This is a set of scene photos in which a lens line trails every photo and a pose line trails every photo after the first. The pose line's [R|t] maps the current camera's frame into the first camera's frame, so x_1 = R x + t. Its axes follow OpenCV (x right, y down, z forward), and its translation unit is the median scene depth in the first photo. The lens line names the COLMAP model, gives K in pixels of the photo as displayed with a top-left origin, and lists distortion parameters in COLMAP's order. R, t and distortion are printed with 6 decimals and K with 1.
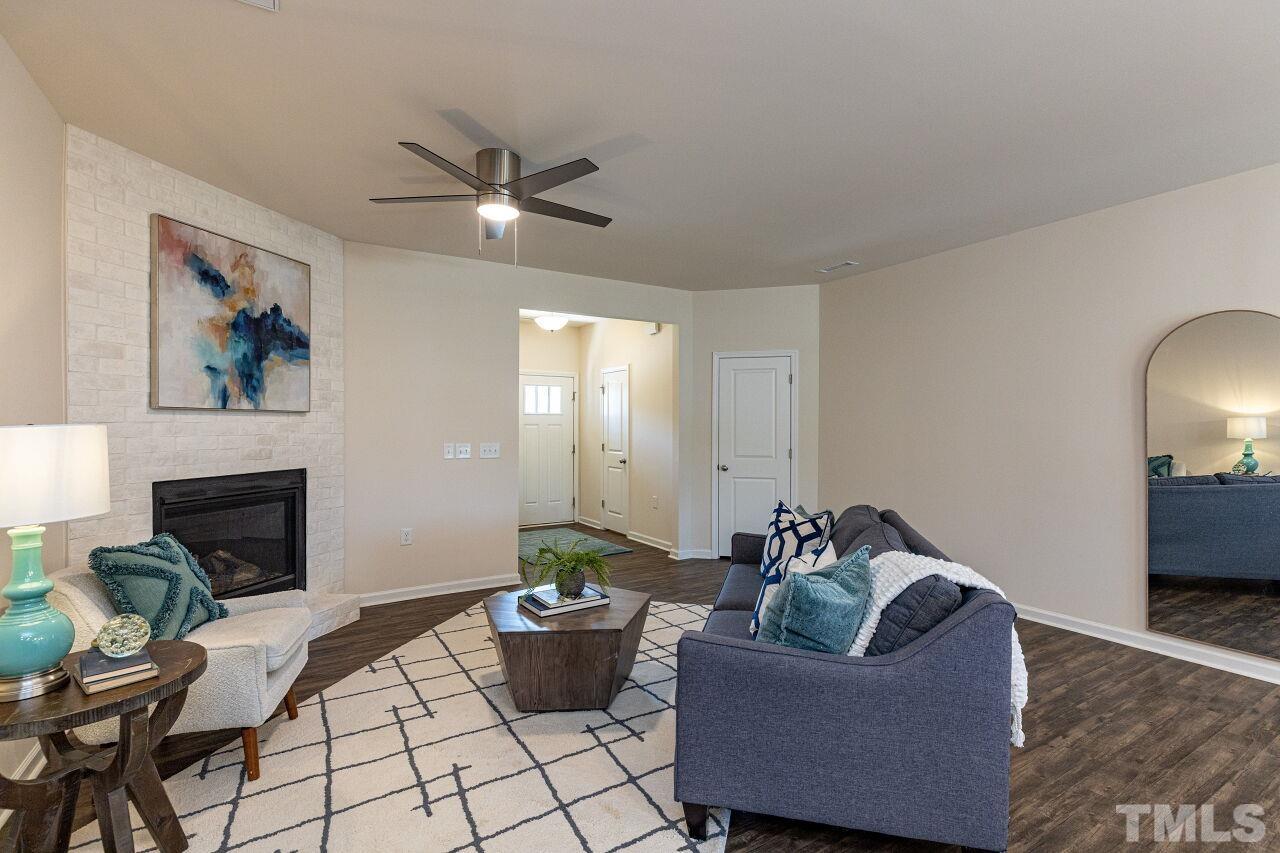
lens RADIAL K [[588.2, 0, 657.7], [0, 588.2, 421.8], [0, 0, 1]] dist [0.005934, -0.002879]
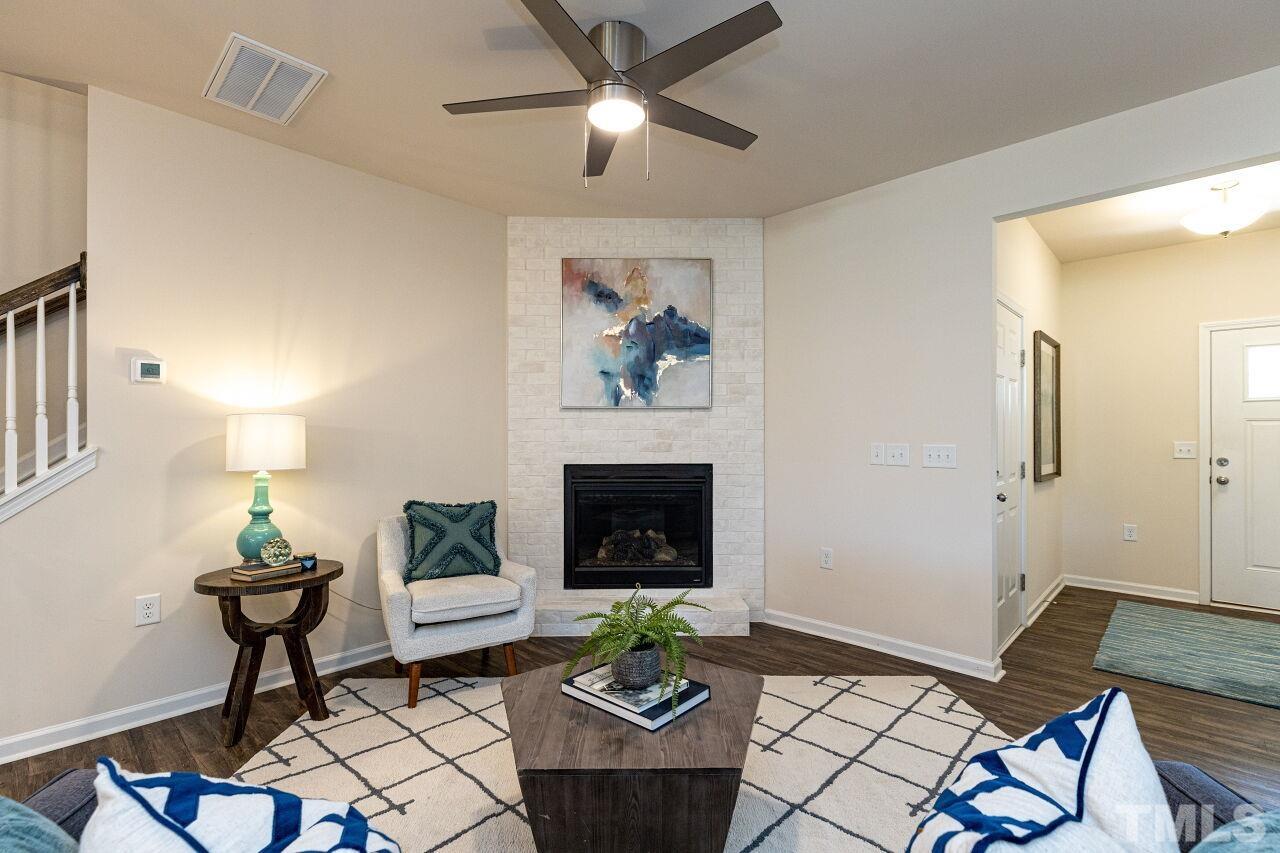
lens RADIAL K [[588.2, 0, 638.9], [0, 588.2, 426.3], [0, 0, 1]] dist [0.005934, -0.002879]
pose [[0.236377, -0.007373, -0.971633, 0.385290], [0.007348, 0.999956, -0.005800, 0.023409], [0.971634, -0.005769, 0.236421, 0.739088]]
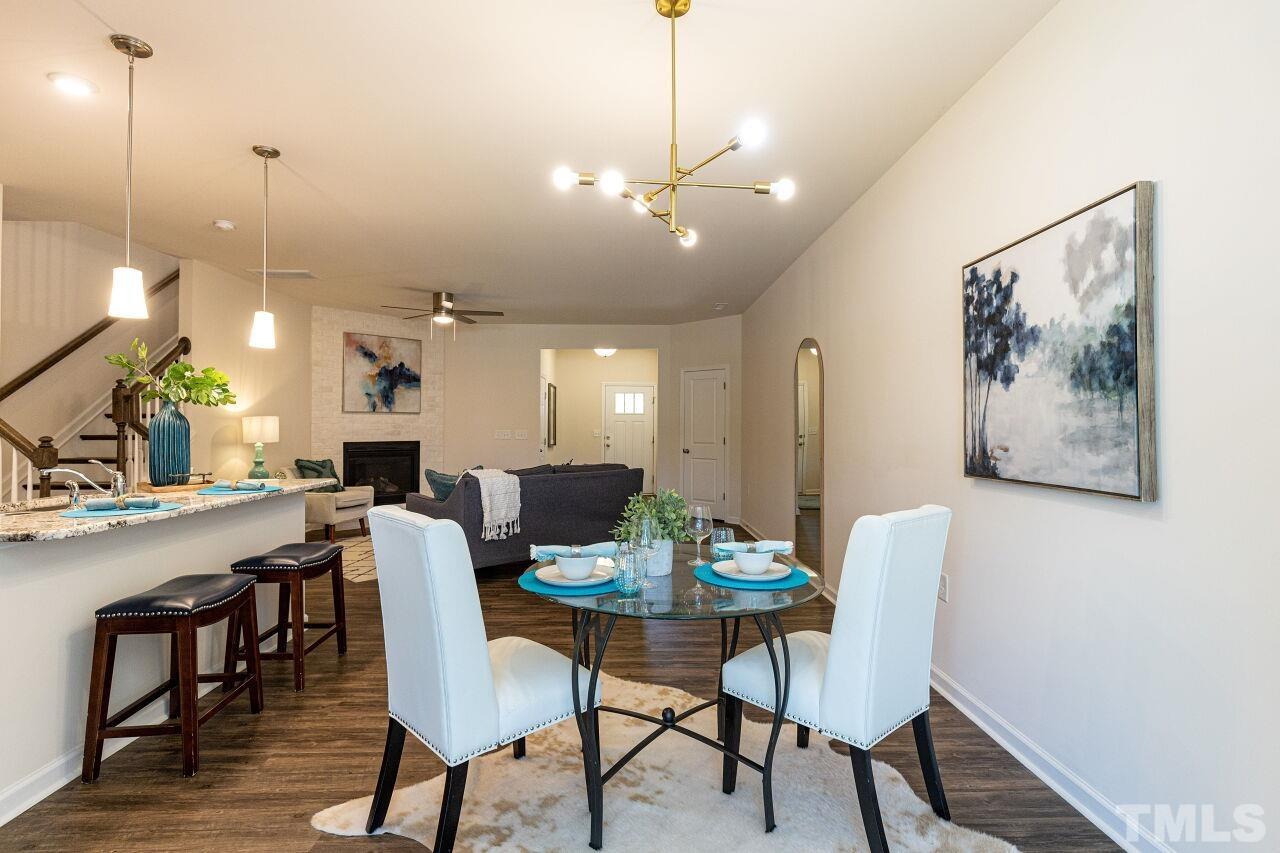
lens RADIAL K [[611.0, 0, 664.7], [0, 611.0, 415.2], [0, 0, 1]] dist [-0.002204, -0.000280]
pose [[0.873702, -0.004637, -0.486439, 1.322841], [-0.001027, 0.999935, -0.011375, 0.016434], [0.486460, 0.010438, 0.873641, -0.482914]]
